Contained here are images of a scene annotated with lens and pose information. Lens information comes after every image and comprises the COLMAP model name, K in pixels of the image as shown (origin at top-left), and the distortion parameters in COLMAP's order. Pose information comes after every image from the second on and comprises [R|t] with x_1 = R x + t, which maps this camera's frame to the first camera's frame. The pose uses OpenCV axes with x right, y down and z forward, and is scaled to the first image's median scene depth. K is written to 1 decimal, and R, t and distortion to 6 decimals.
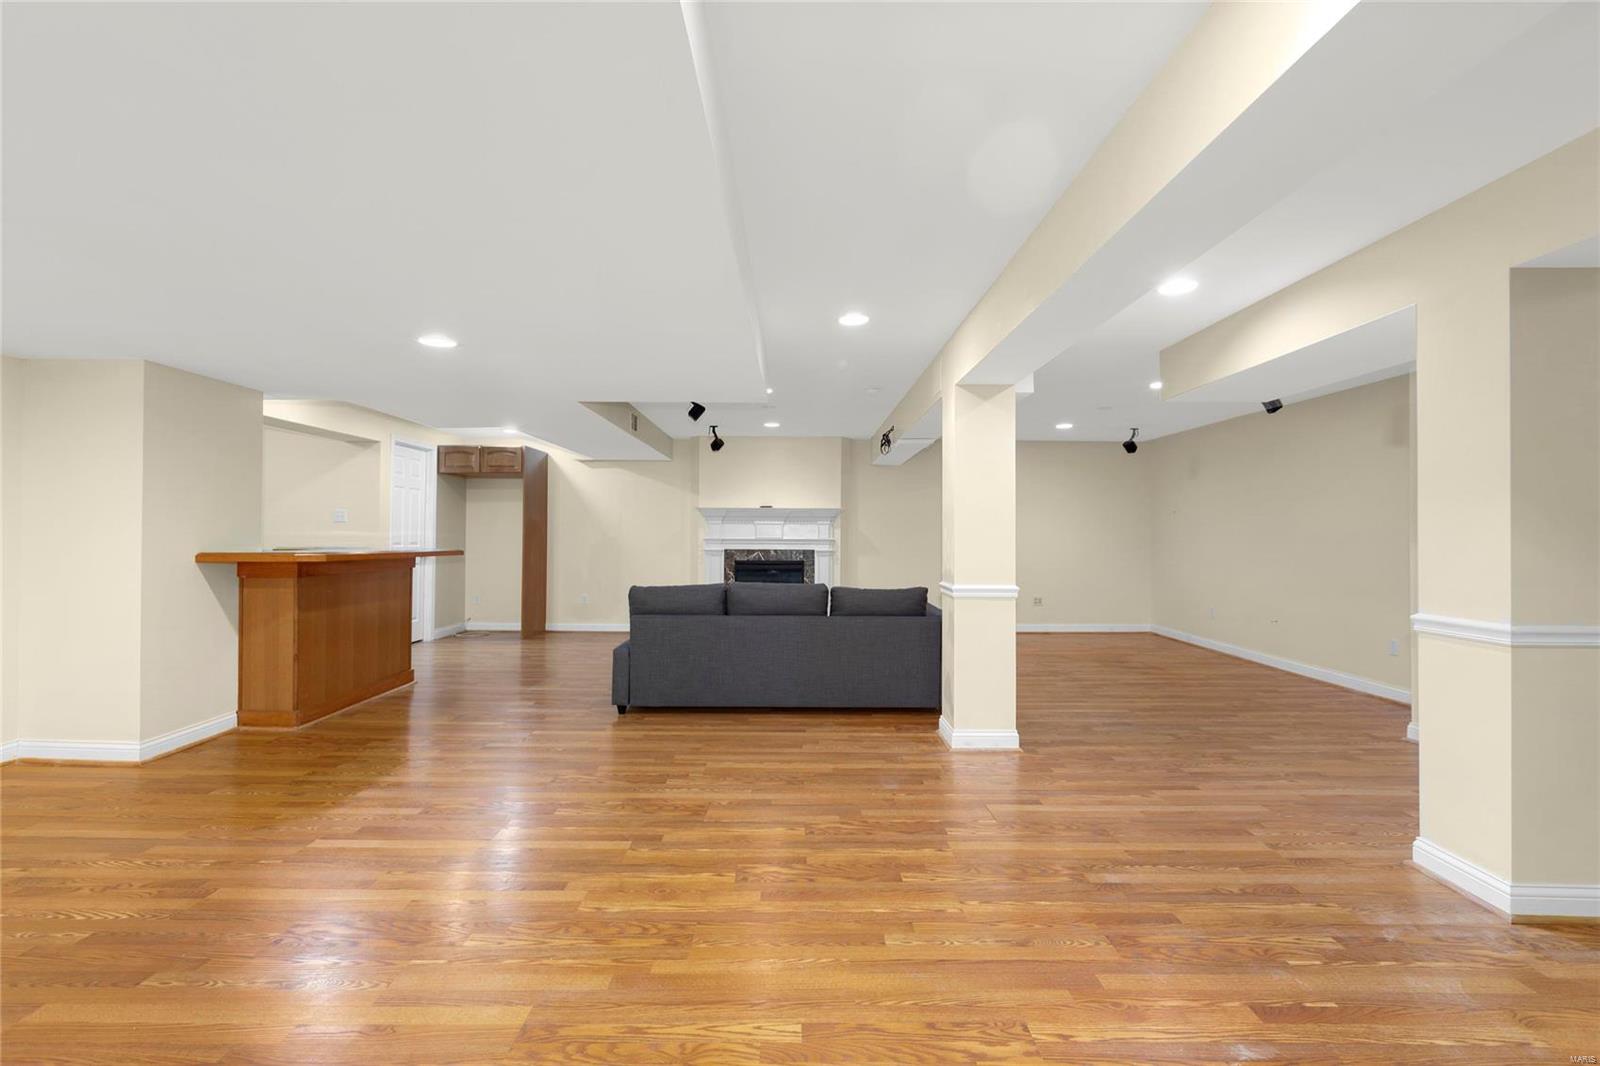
lens RADIAL K [[721.5, 0, 792.9], [0, 721.5, 532.4], [0, 0, 1]] dist [0.002905, -0.000437]
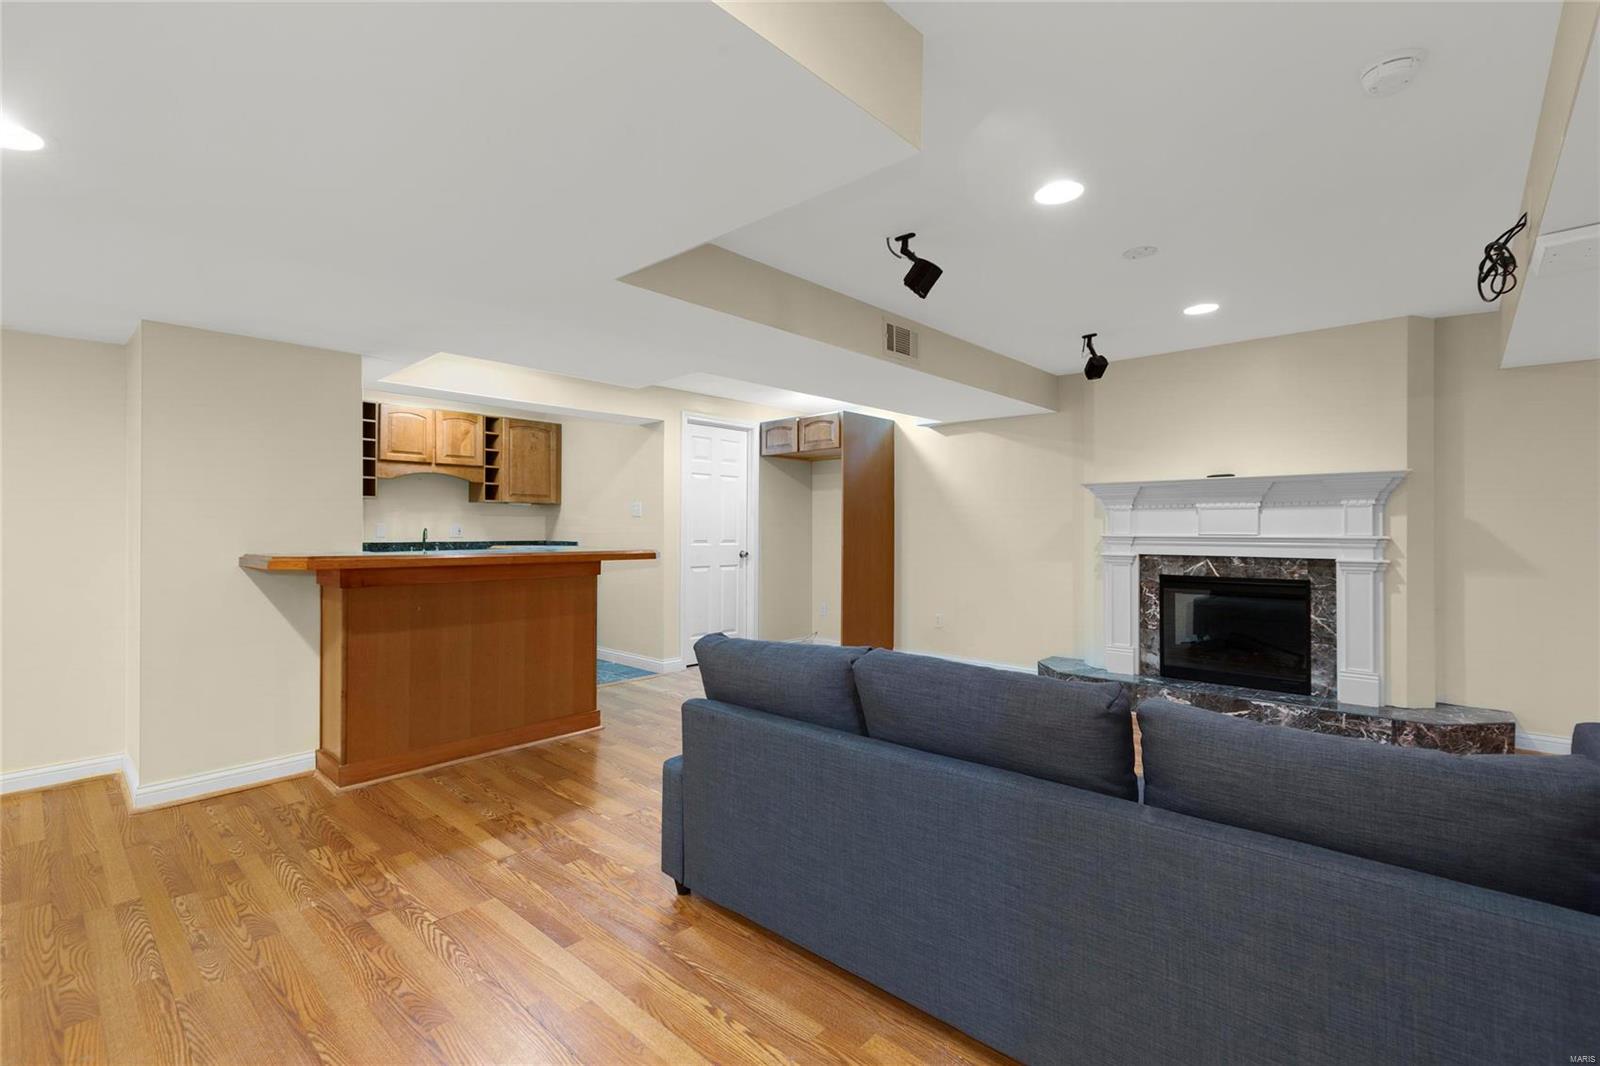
lens RADIAL K [[721.5, 0, 785.7], [0, 721.5, 531.5], [0, 0, 1]] dist [0.002905, -0.000437]
pose [[0.739437, -0.001651, -0.673223, 0.085336], [0.006059, 0.999973, 0.004203, 0.001053], [0.673198, -0.007187, 0.739427, 0.390689]]
